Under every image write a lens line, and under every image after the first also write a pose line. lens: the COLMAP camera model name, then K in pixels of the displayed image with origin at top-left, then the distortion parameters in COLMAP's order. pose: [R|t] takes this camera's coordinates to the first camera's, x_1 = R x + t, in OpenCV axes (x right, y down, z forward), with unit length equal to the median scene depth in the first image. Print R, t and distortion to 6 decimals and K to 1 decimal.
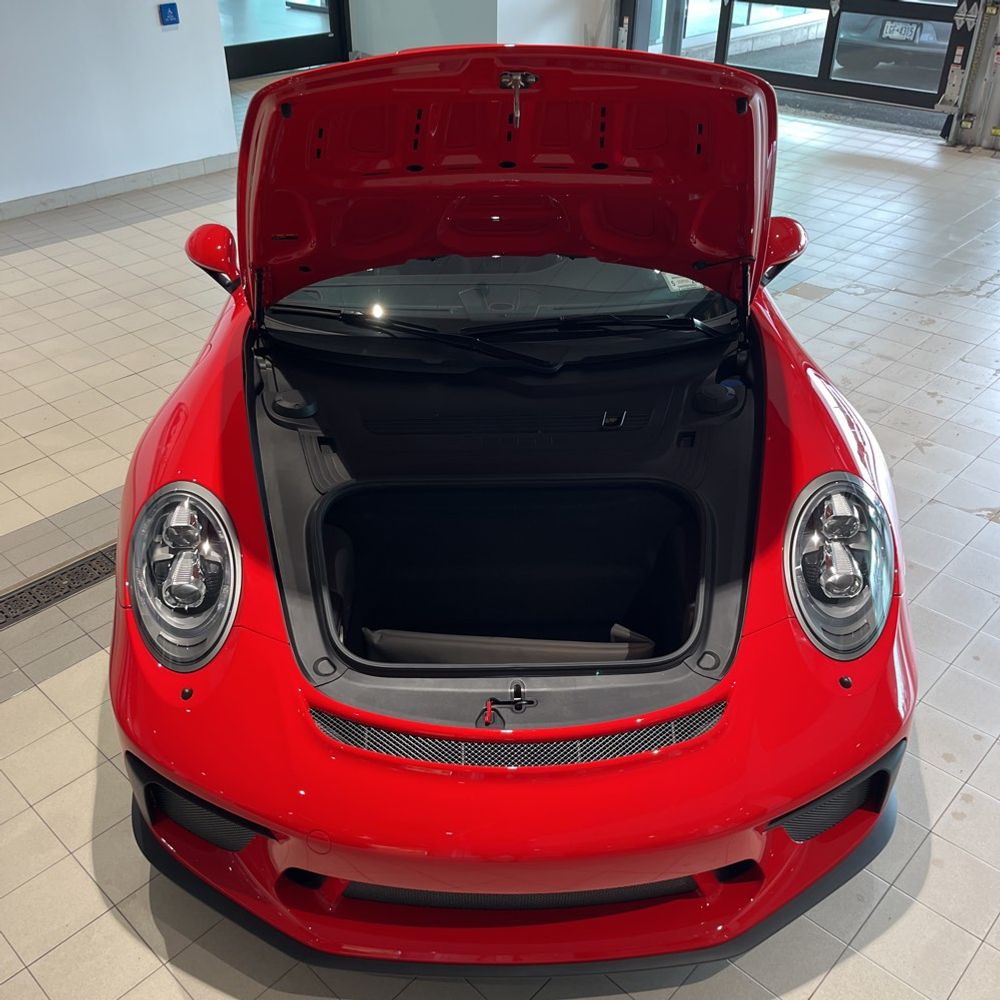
lens RADIAL K [[1016.8, 0, 497.9], [0, 1016.8, 501.2], [0, 0, 1]] dist [0.020663, 0.000000]
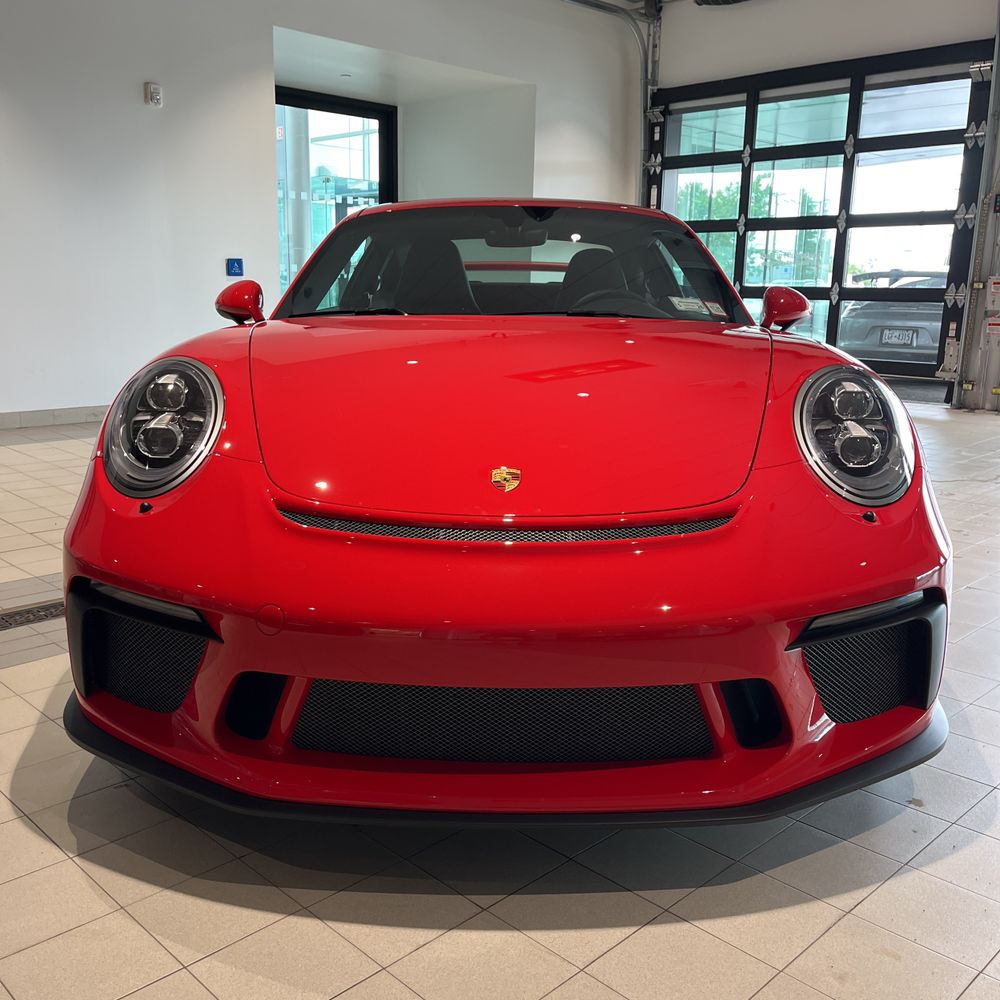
lens RADIAL K [[1016.8, 0, 497.2], [0, 1016.8, 494.5], [0, 0, 1]] dist [0.020663, 0.000000]
pose [[0.999047, 0.028480, -0.033073, 0.031399], [-0.037921, 0.941575, -0.334662, 0.364765], [0.021610, 0.335597, 0.941758, 0.107074]]
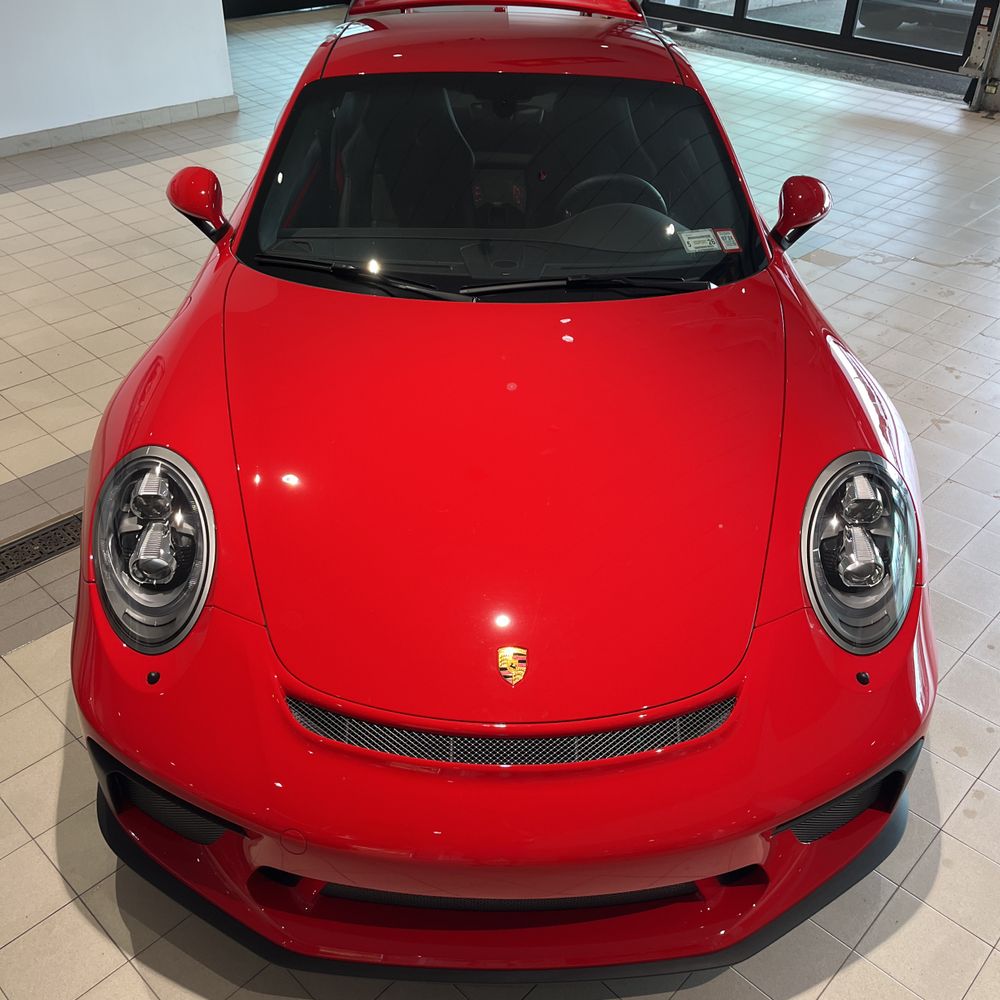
lens RADIAL K [[1016.8, 0, 510.3], [0, 1016.8, 511.4], [0, 0, 1]] dist [0.020663, 0.000000]
pose [[0.999670, 0.022731, 0.012005, 0.002278], [-0.023253, 0.998704, 0.045272, -0.008309], [-0.010961, -0.045536, 0.998903, 0.063720]]
